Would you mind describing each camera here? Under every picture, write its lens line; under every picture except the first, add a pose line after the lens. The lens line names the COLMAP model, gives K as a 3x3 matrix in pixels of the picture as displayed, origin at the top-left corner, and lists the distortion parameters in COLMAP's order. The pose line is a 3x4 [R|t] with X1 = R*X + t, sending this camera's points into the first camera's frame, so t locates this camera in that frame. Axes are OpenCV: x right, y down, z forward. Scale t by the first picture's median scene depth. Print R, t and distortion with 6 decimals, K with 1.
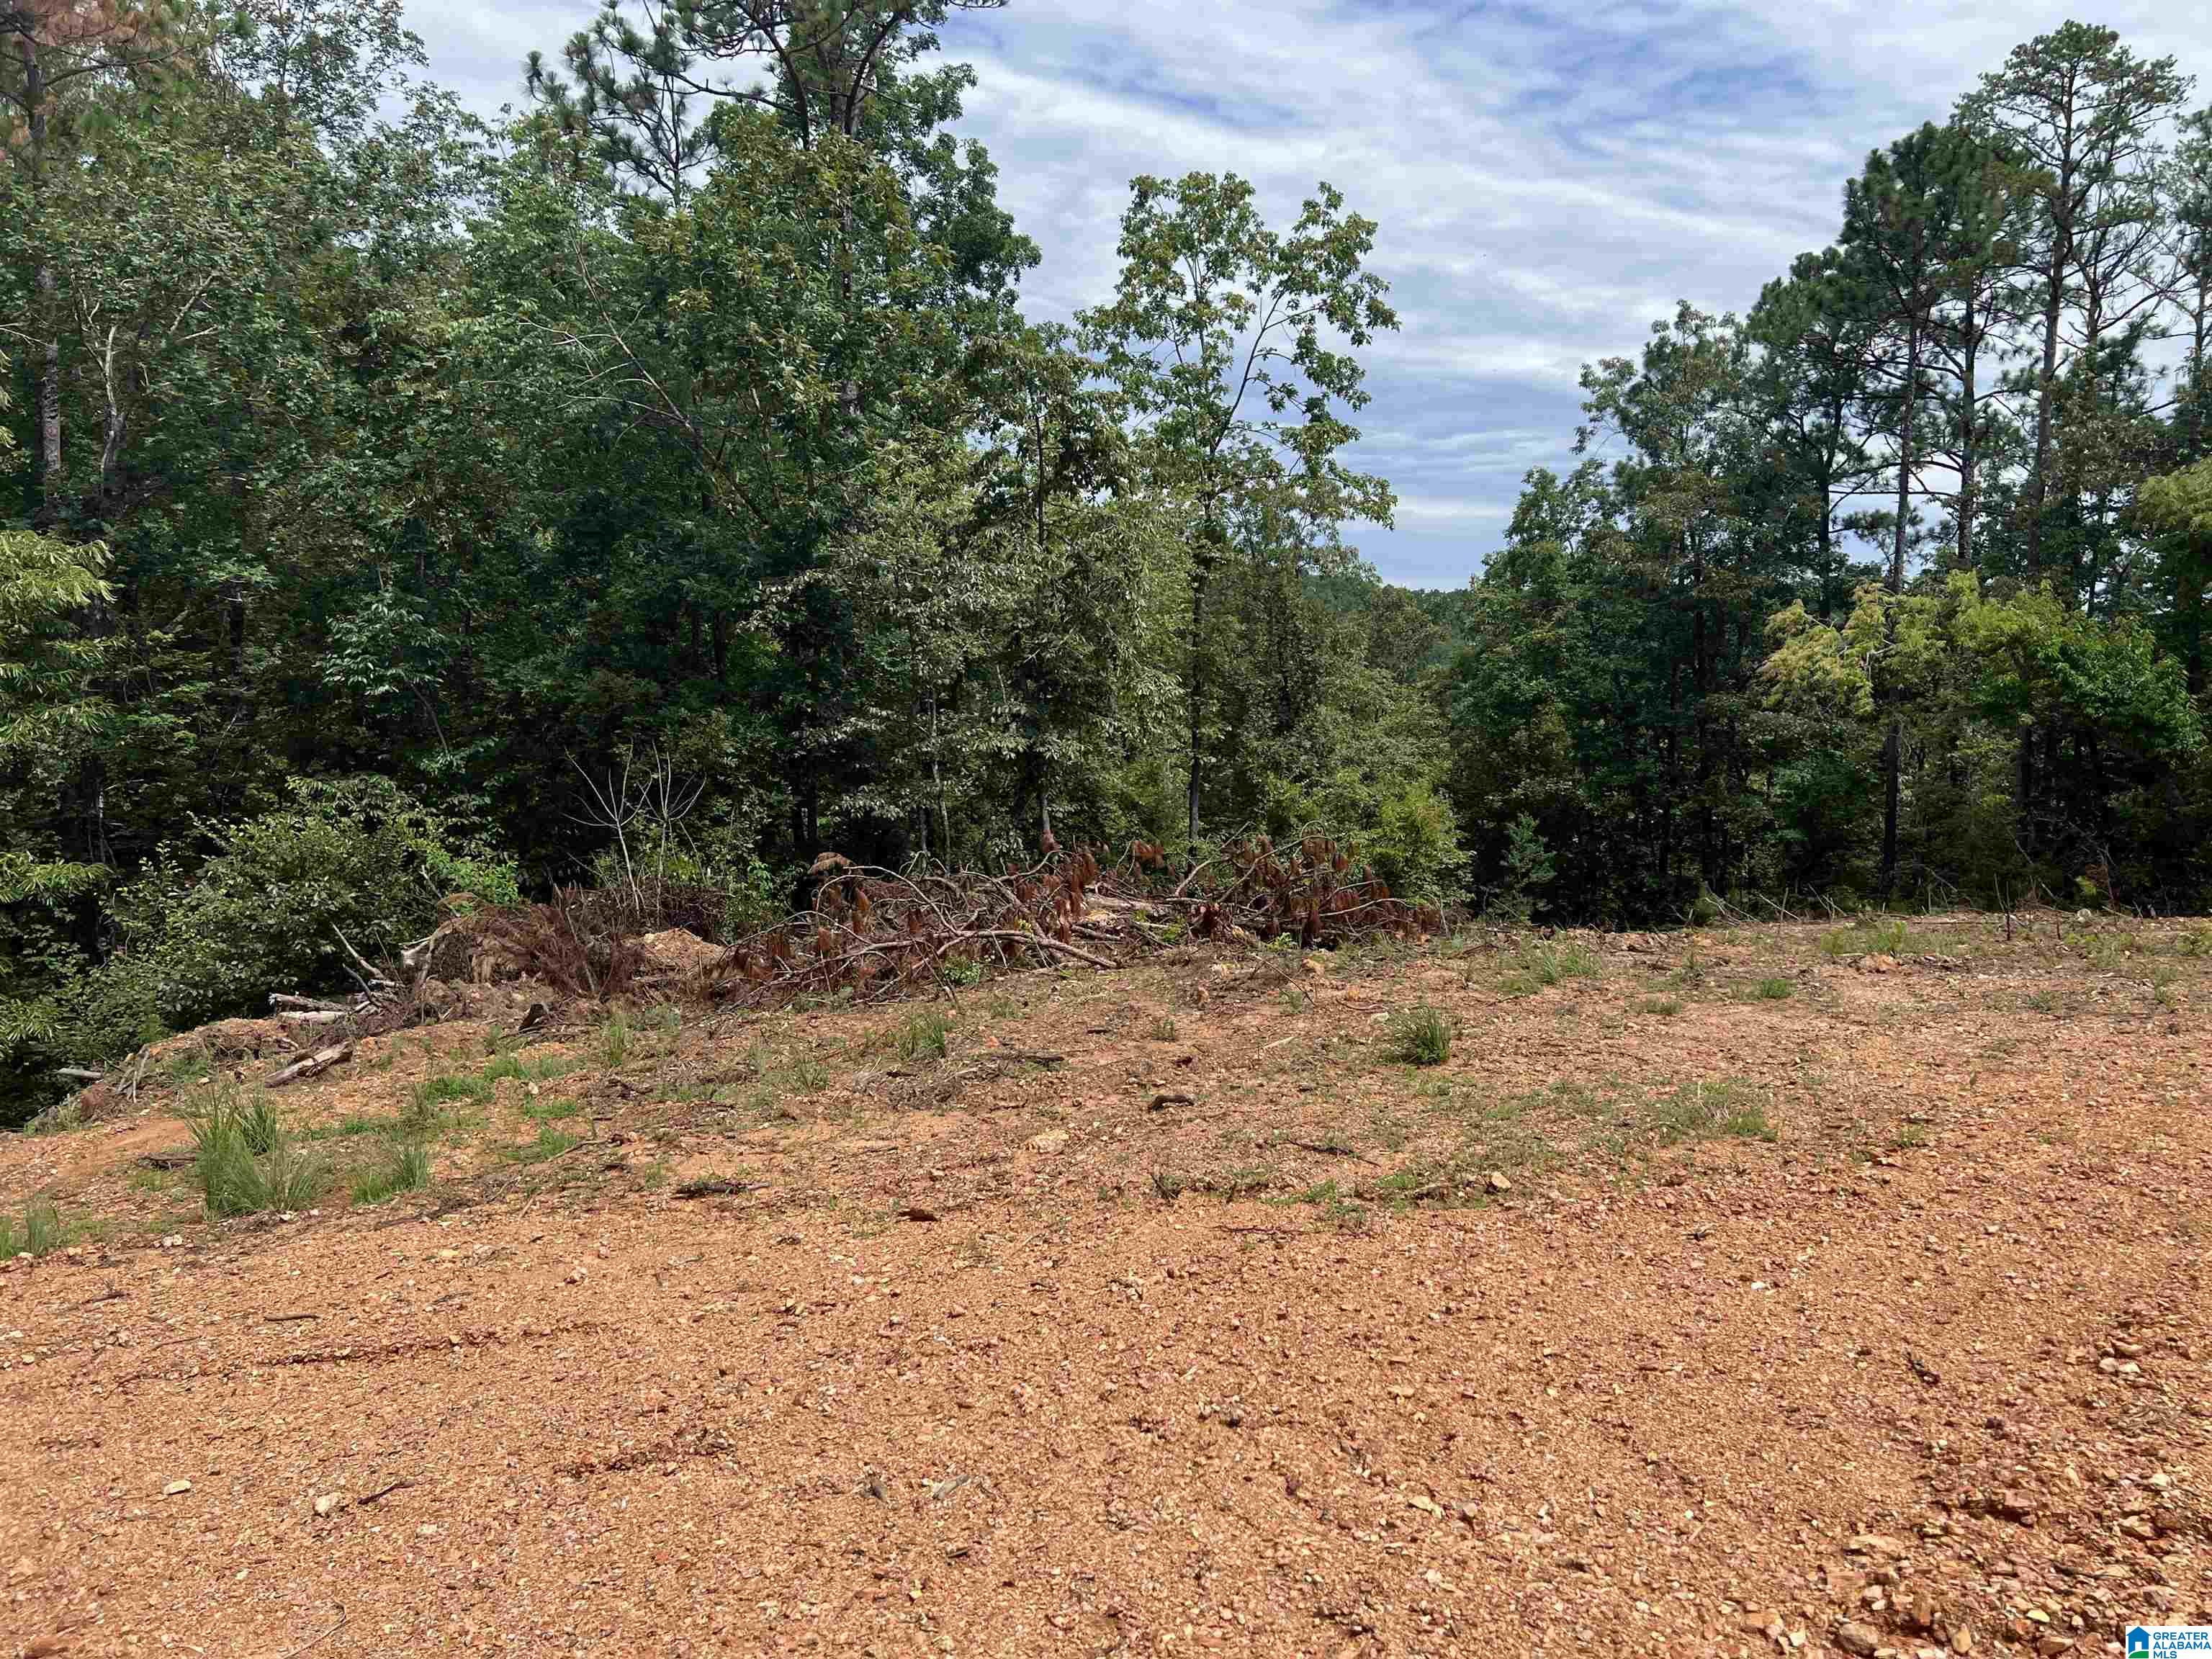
lens RADIAL K [[1661.3, 0, 1113.7], [0, 1661.3, 836.4], [0, 0, 1]] dist [0.059285, -0.067448]
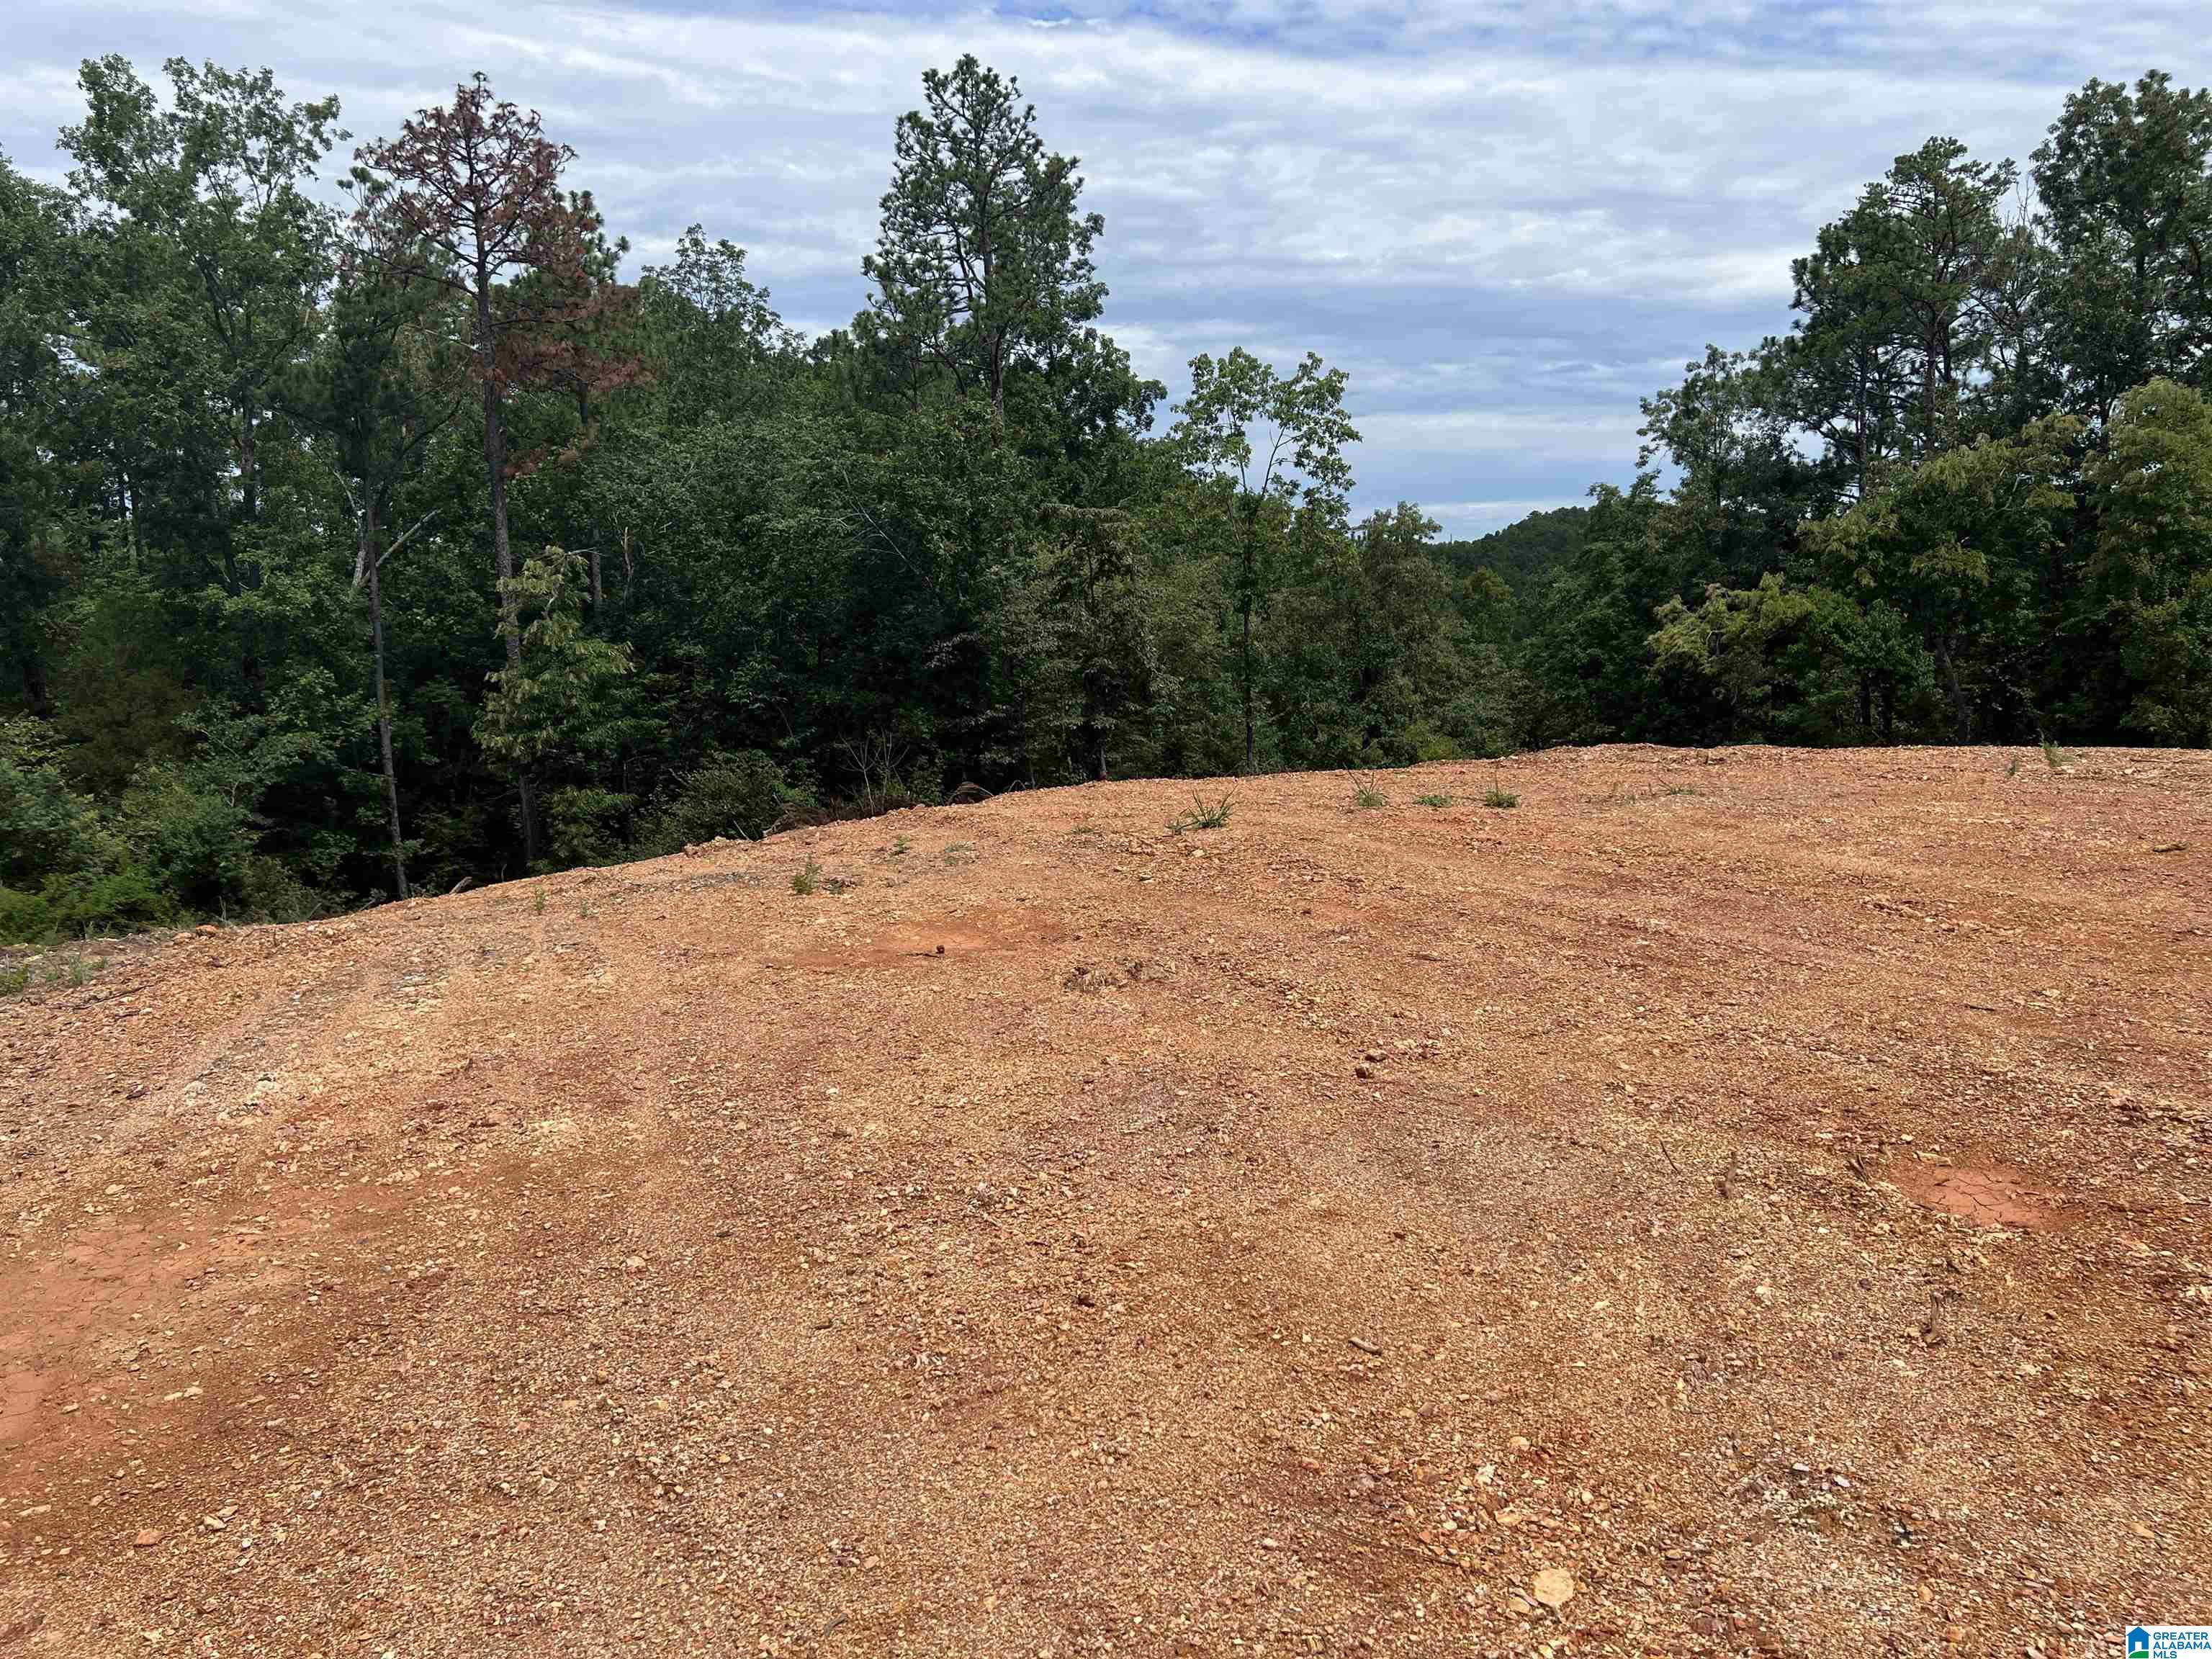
lens RADIAL K [[1661.3, 0, 1108.0], [0, 1661.3, 828.1], [0, 0, 1]] dist [0.059285, -0.067448]
pose [[0.969998, -0.019915, -0.242294, 0.383394], [0.024865, 0.999540, 0.017387, 0.028670], [0.241836, -0.022890, 0.970047, -0.705244]]
